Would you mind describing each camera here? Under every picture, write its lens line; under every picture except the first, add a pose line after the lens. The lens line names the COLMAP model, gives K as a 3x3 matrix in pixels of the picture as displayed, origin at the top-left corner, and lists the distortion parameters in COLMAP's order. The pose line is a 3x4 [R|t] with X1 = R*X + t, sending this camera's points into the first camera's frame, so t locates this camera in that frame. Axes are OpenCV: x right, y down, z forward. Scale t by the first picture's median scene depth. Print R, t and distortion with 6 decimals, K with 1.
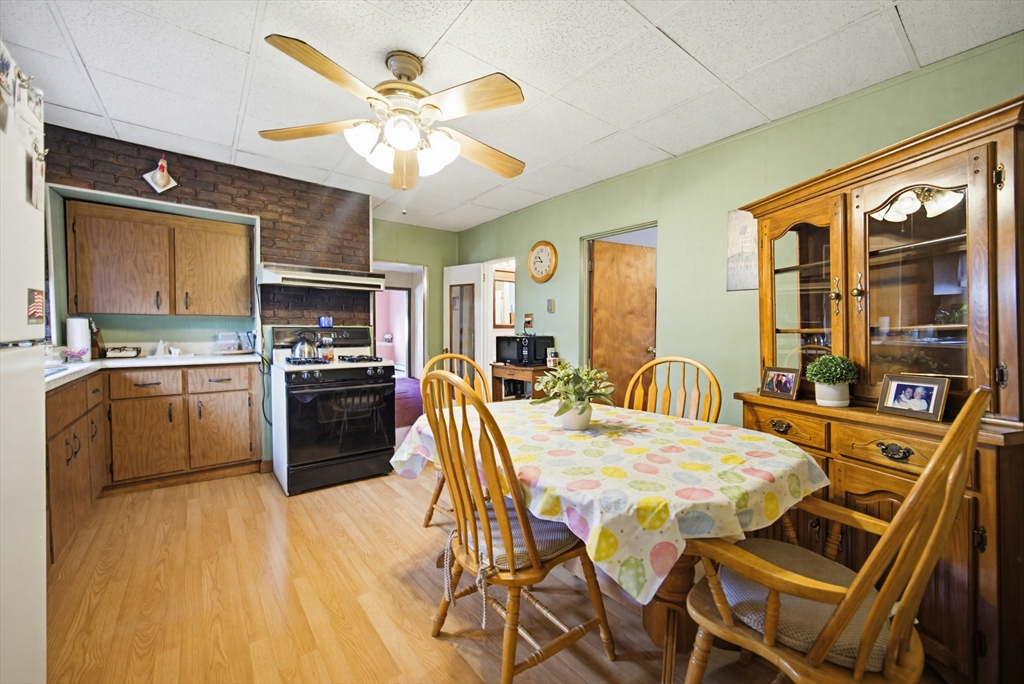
lens RADIAL K [[399.0, 0, 515.6], [0, 399.0, 335.3], [0, 0, 1]] dist [-0.017540, 0.000276]
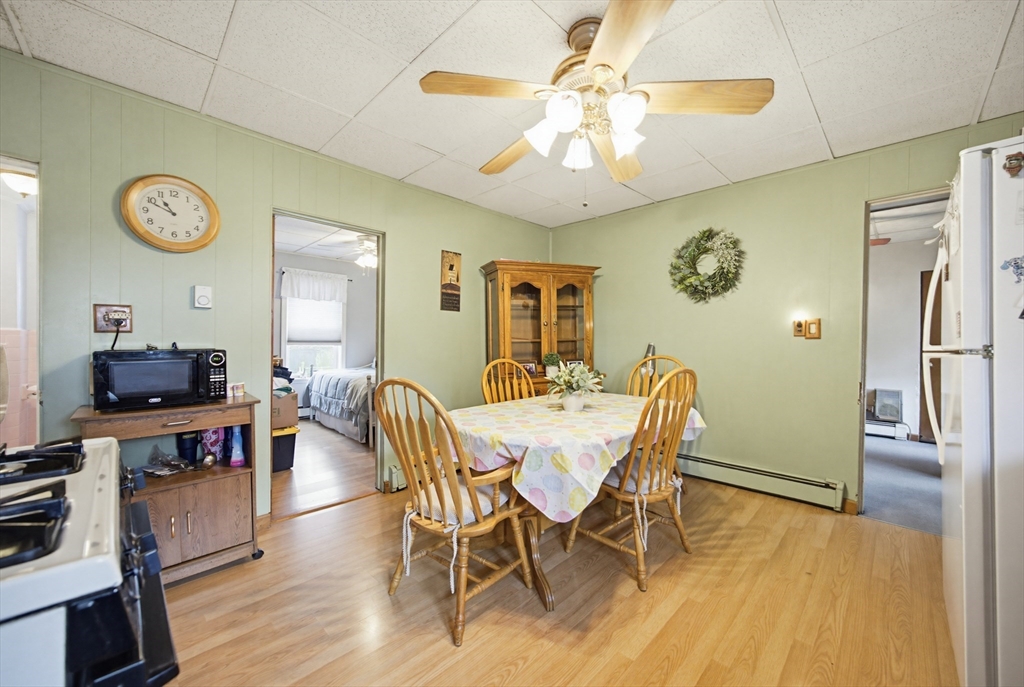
lens RADIAL K [[399.0, 0, 515.6], [0, 399.0, 336.8], [0, 0, 1]] dist [-0.017540, 0.000276]
pose [[-0.126594, 0.010966, 0.991894, -0.726302], [0.003549, 0.999937, -0.010602, -0.007370], [-0.991948, 0.002178, -0.126625, 0.816307]]
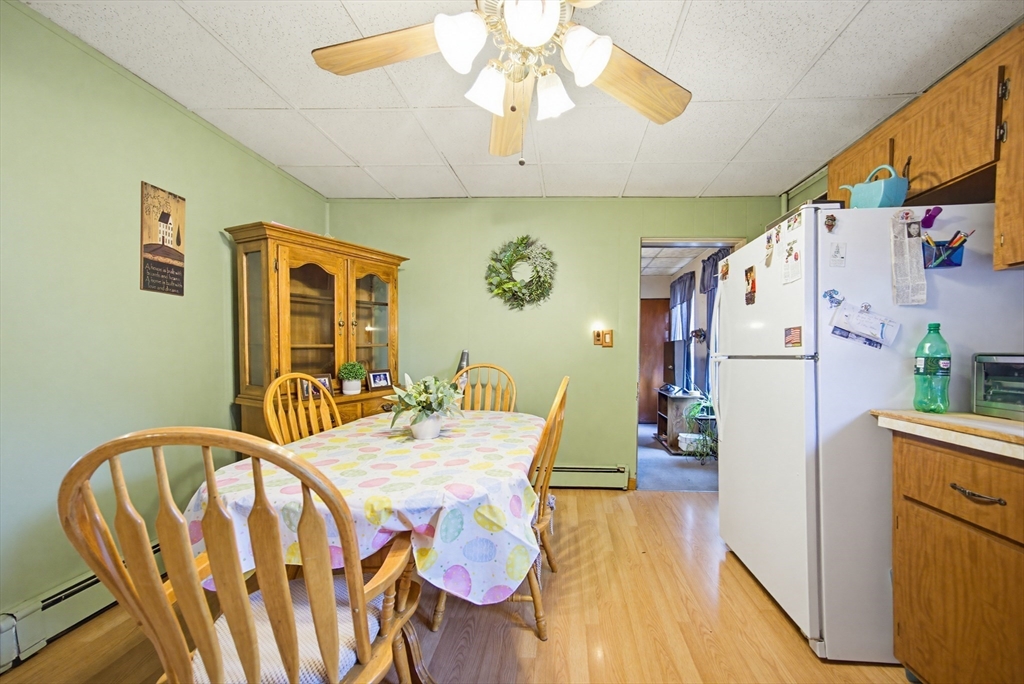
lens RADIAL K [[400.5, 0, 548.8], [0, 400.5, 348.7], [0, 0, 1]] dist [0.007244, 0.000403]
pose [[-0.758625, -0.003778, 0.651516, -0.486765], [-0.003296, 0.999993, 0.001961, -0.006297], [-0.651519, -0.000660, -0.758632, 0.946347]]
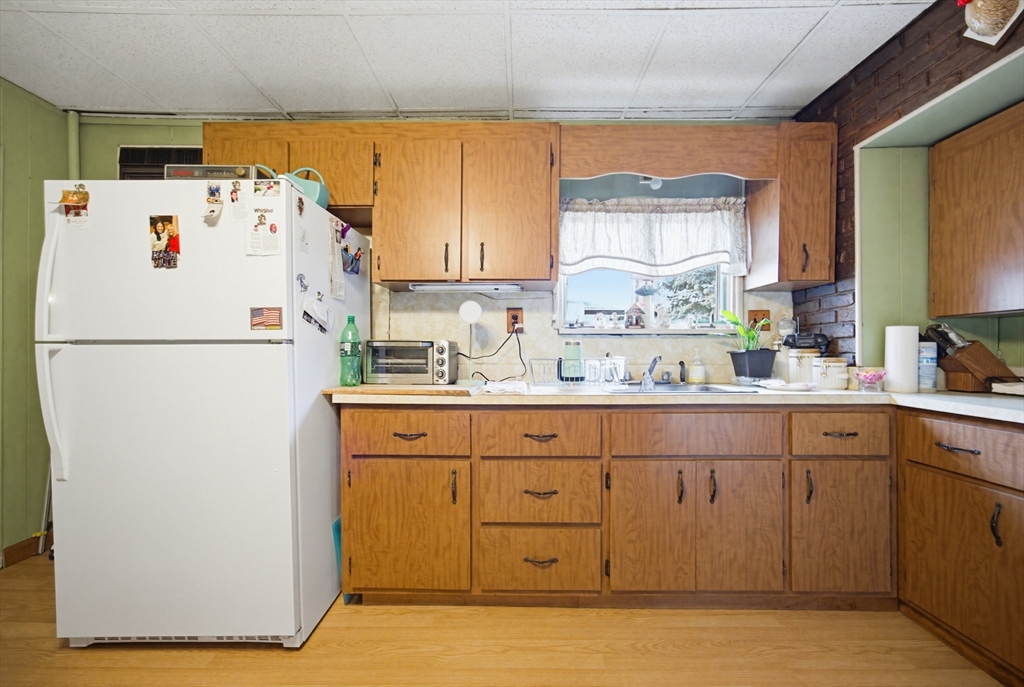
lens RADIAL K [[393.4, 0, 514.4], [0, 393.4, 349.3], [0, 0, 1]] dist [-0.000769, 0.000158]
pose [[-0.608157, -0.009658, -0.793758, -0.184643], [-0.019813, 0.999799, 0.003015, 0.007666], [0.793570, 0.017560, -0.608226, 0.836187]]
